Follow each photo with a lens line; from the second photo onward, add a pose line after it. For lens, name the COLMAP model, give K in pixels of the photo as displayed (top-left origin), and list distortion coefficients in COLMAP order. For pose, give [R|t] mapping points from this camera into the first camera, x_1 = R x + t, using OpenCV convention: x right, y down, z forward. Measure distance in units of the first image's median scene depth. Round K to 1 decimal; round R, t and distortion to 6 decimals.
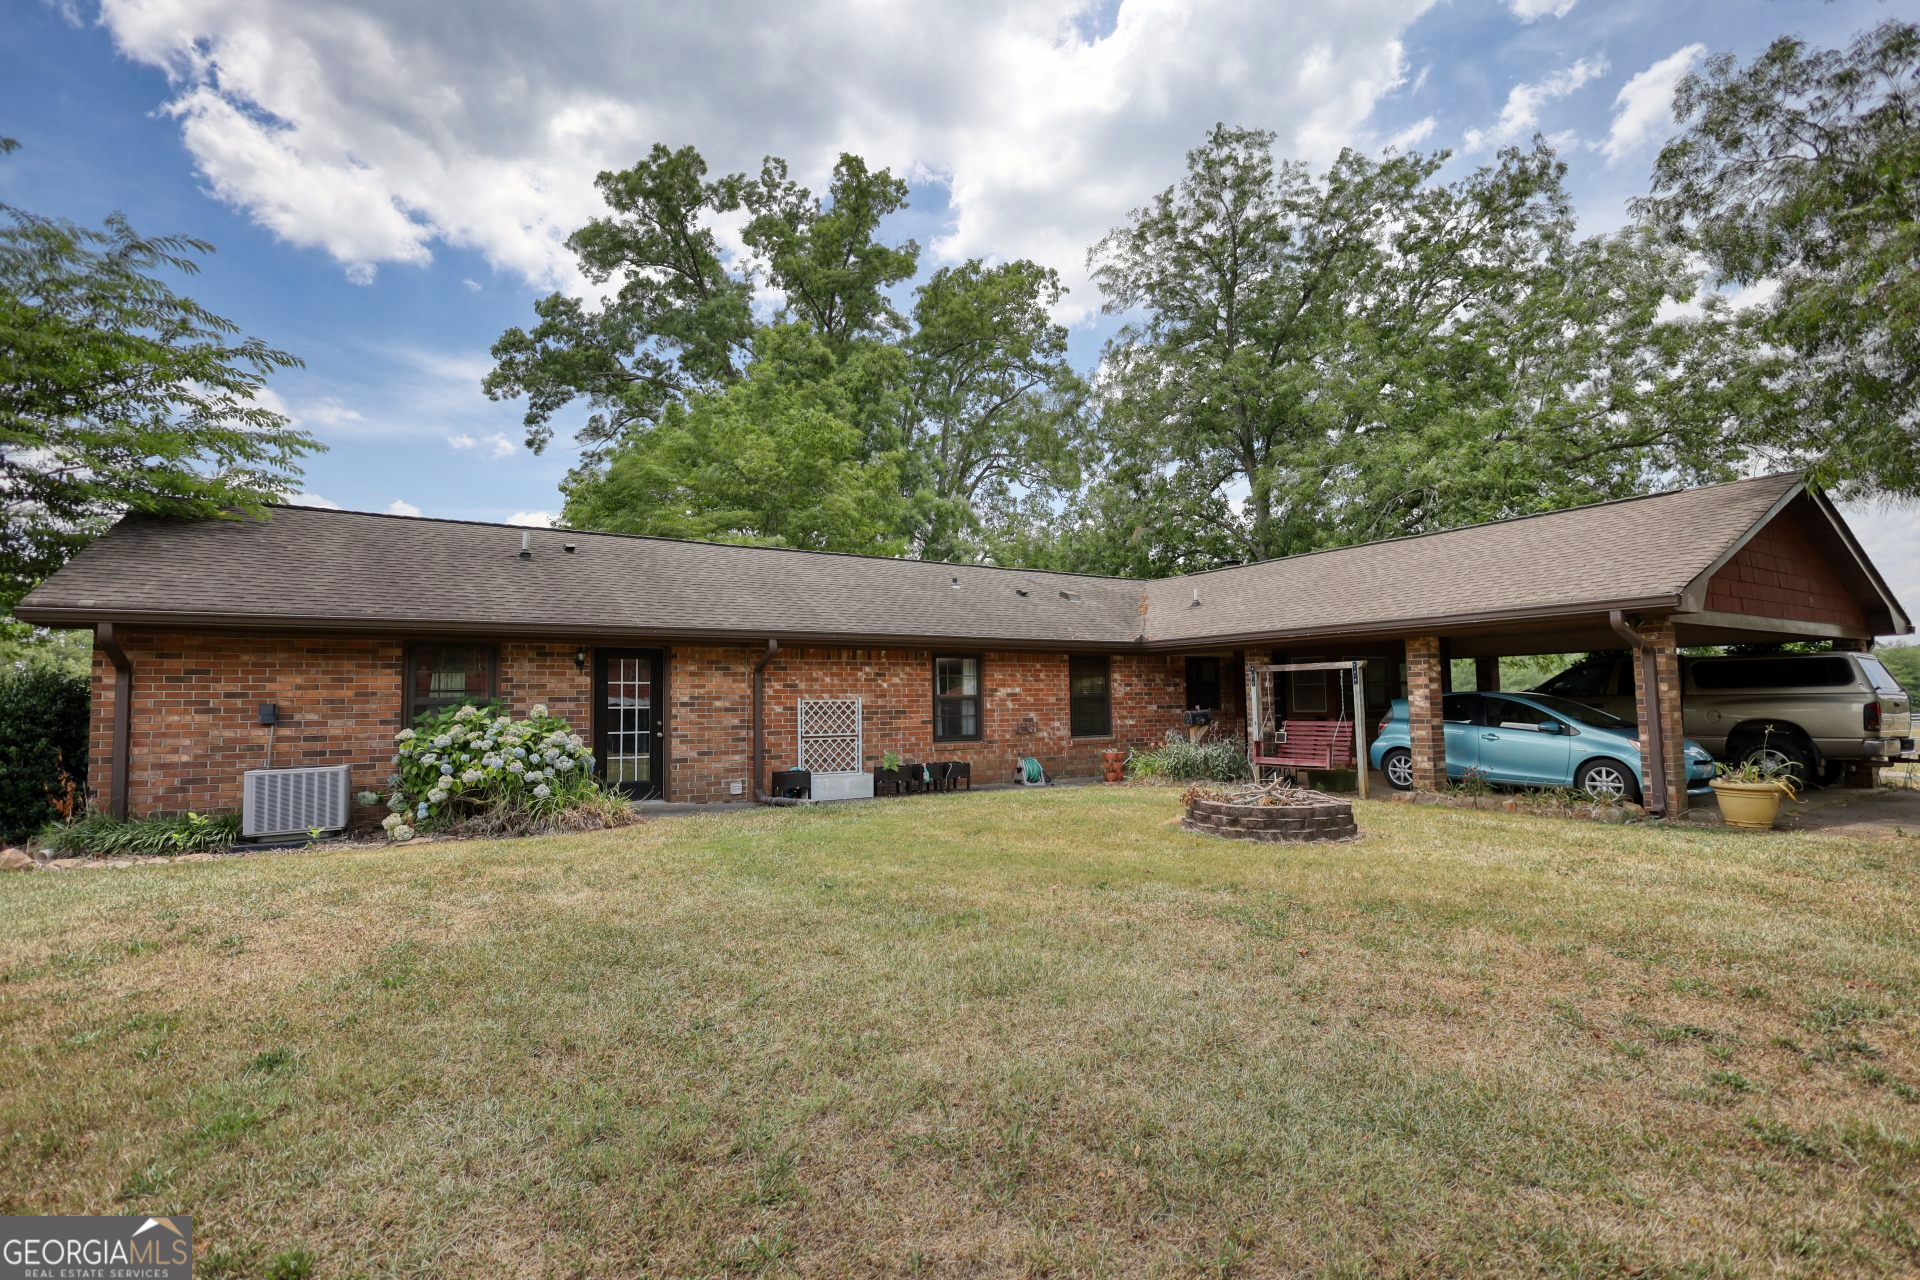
lens RADIAL K [[902.9, 0, 963.0], [0, 902.9, 643.9], [0, 0, 1]] dist [-0.002838, 0.001693]
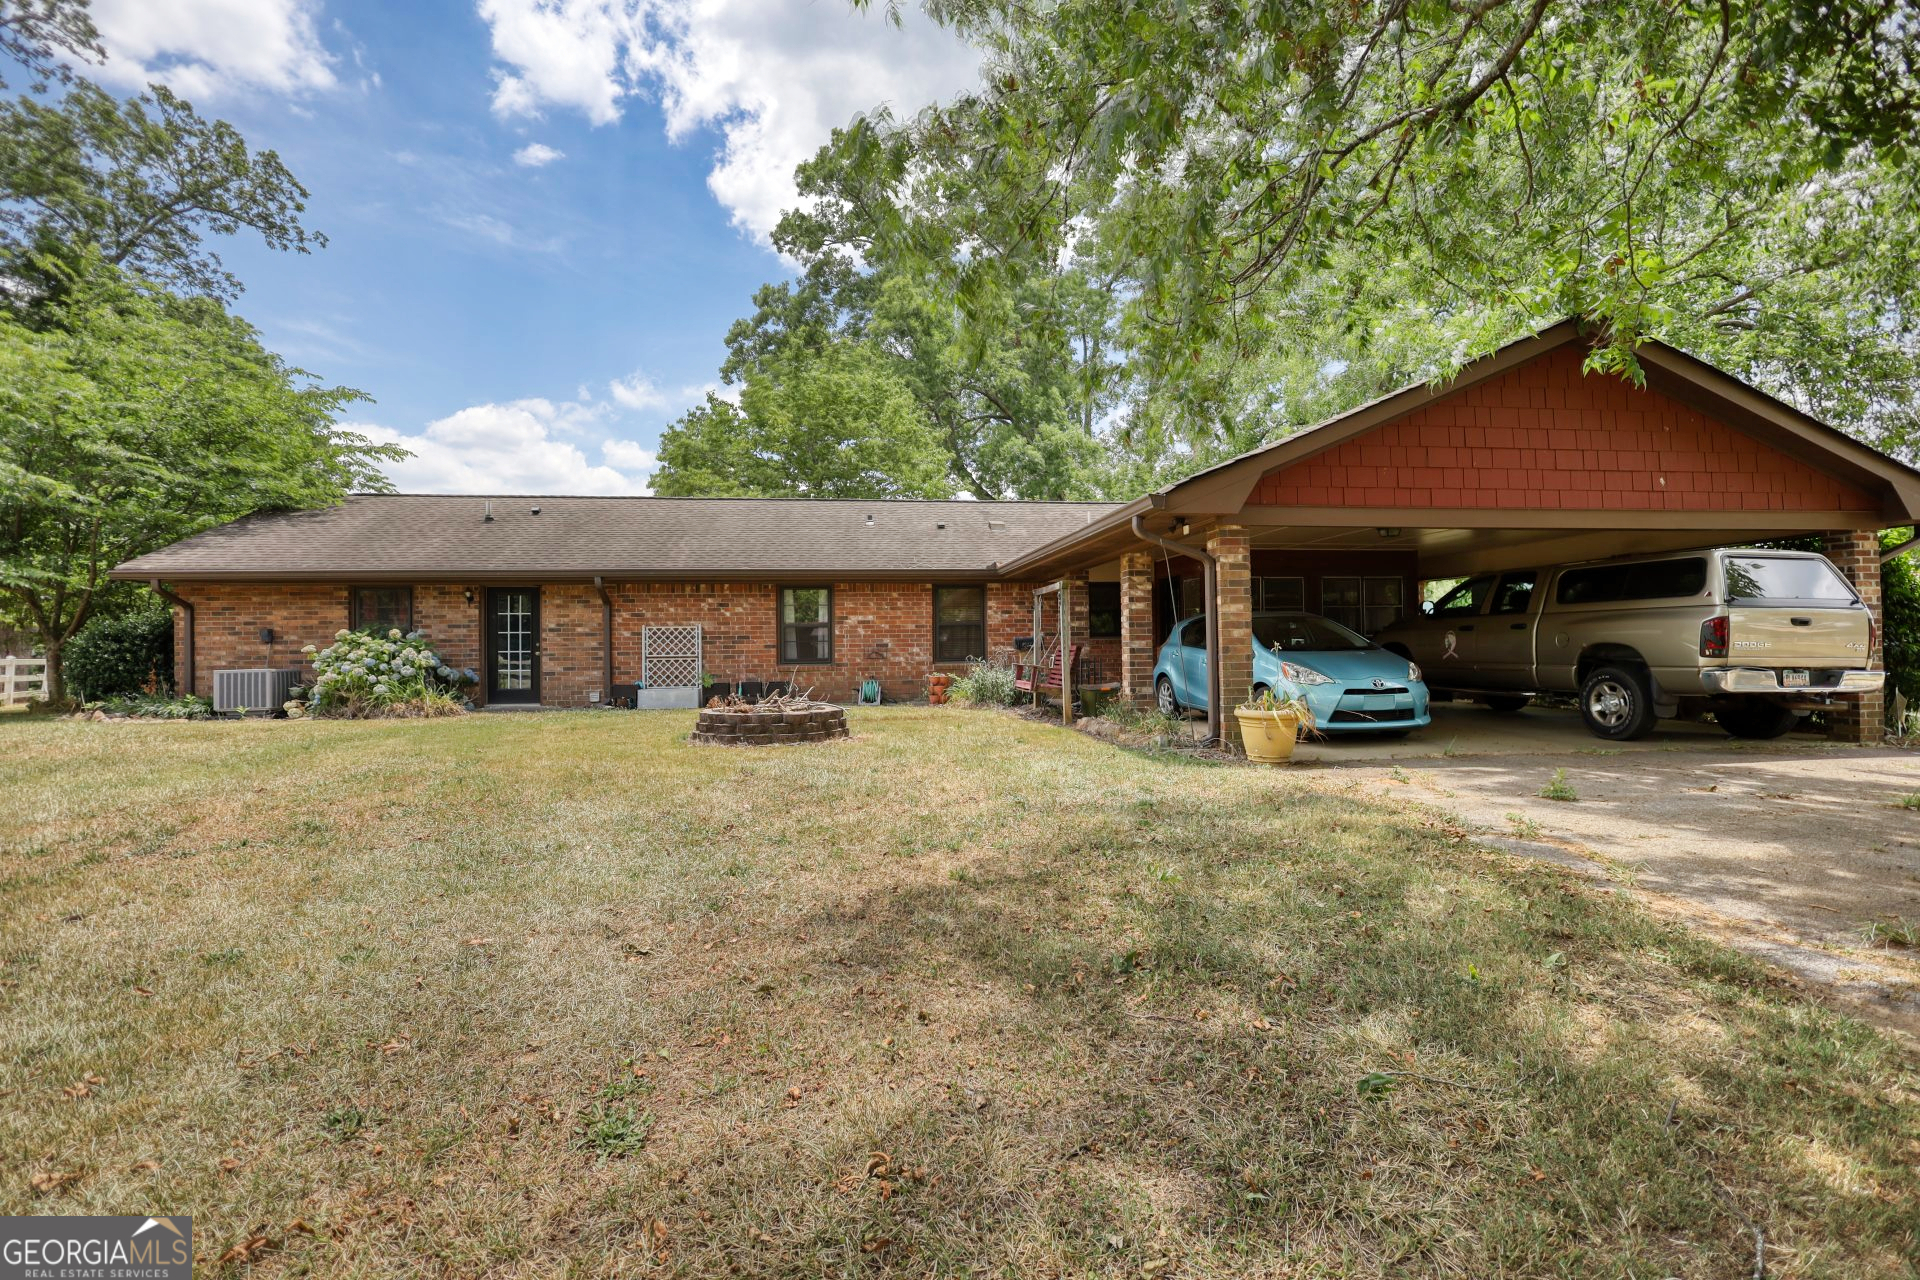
lens RADIAL K [[902.9, 0, 969.5], [0, 902.9, 640.7], [0, 0, 1]] dist [-0.002838, 0.001693]
pose [[0.908660, -0.000824, -0.417535, 0.737869], [0.027249, 0.997983, 0.057330, 0.024159], [0.416646, -0.063471, 0.906850, 0.085231]]
